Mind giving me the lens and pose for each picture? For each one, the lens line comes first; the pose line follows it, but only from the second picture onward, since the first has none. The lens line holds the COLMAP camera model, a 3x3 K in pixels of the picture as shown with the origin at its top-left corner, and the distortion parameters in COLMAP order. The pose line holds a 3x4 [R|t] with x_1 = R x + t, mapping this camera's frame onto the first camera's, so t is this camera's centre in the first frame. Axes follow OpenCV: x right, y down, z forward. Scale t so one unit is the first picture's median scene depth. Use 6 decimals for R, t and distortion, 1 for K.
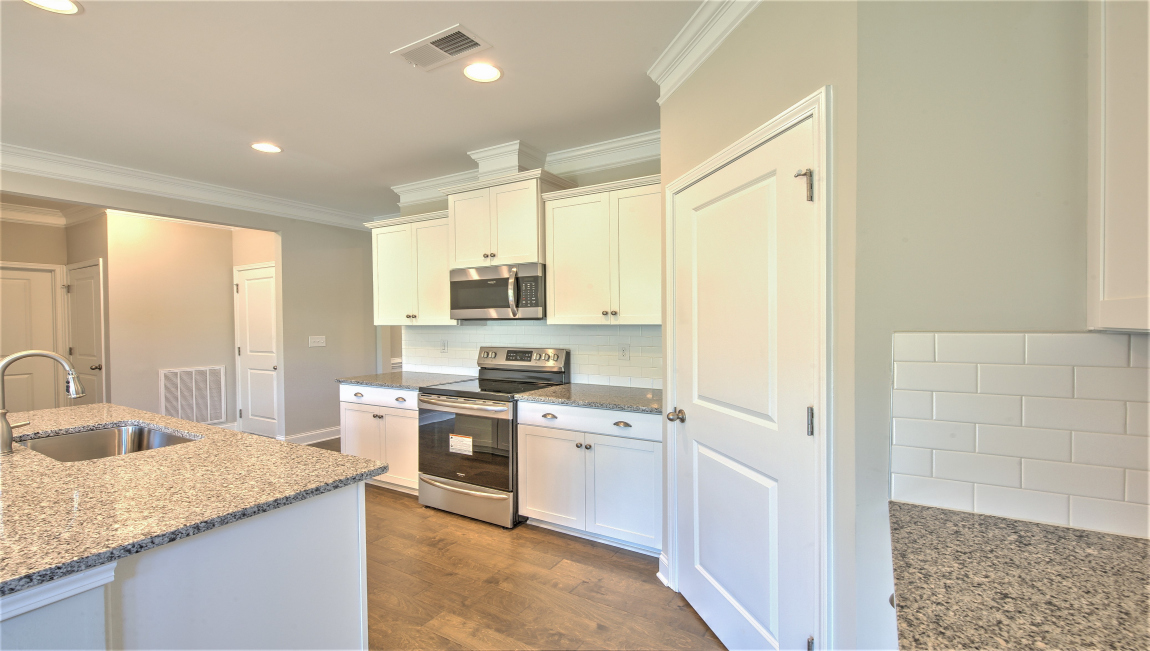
lens RADIAL K [[496.4, 0, 583.3], [0, 496.4, 329.9], [0, 0, 1]] dist [0.002477, 0.000158]
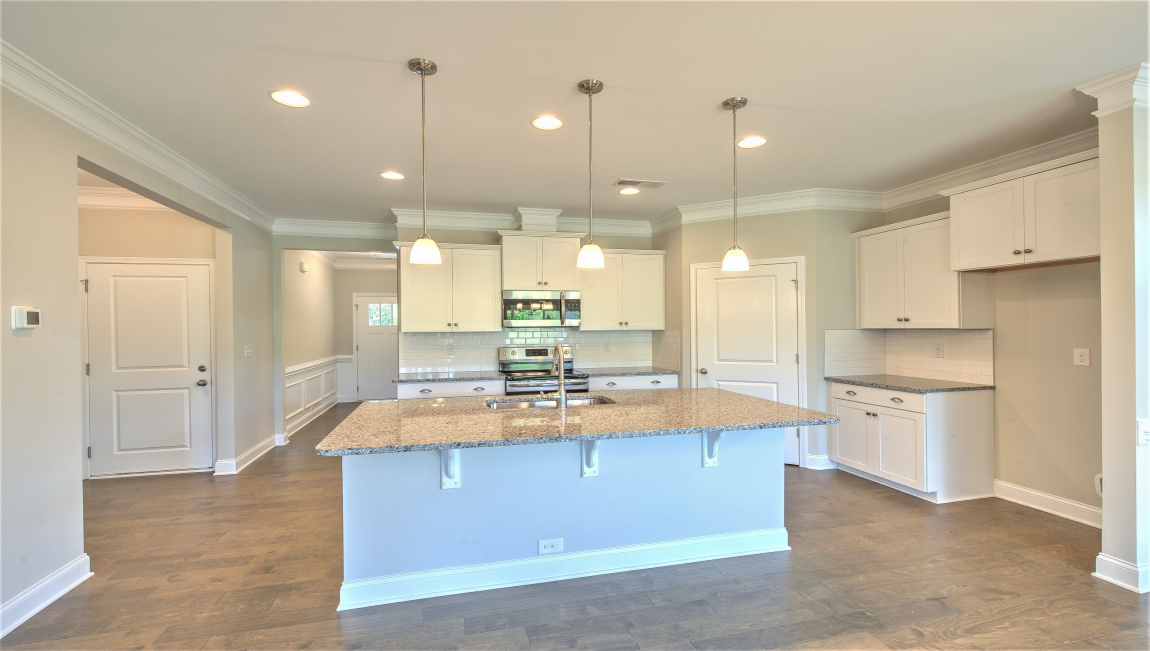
lens RADIAL K [[492.4, 0, 574.2], [0, 492.4, 327.9], [0, 0, 1]] dist [0.001695, 0.000032]
pose [[0.702209, 0.000542, 0.711971, -1.187076], [0.015766, 0.999743, -0.016311, 0.006985], [-0.711797, 0.022679, 0.702019, -0.082238]]
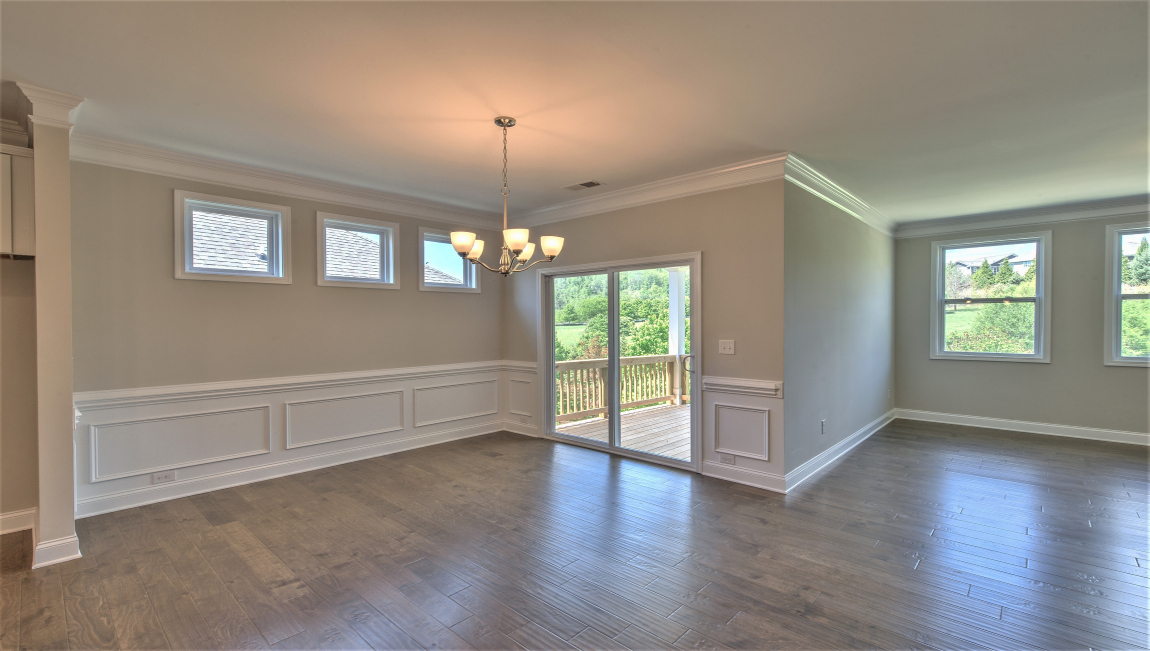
lens RADIAL K [[504.8, 0, 582.2], [0, 504.8, 324.5], [0, 0, 1]] dist [0.000523, -0.000141]
pose [[-0.981328, 0.008154, 0.192166, -1.089450], [0.013049, 0.999621, 0.024221, -0.001835], [-0.191896, 0.026276, -0.981063, 0.511991]]
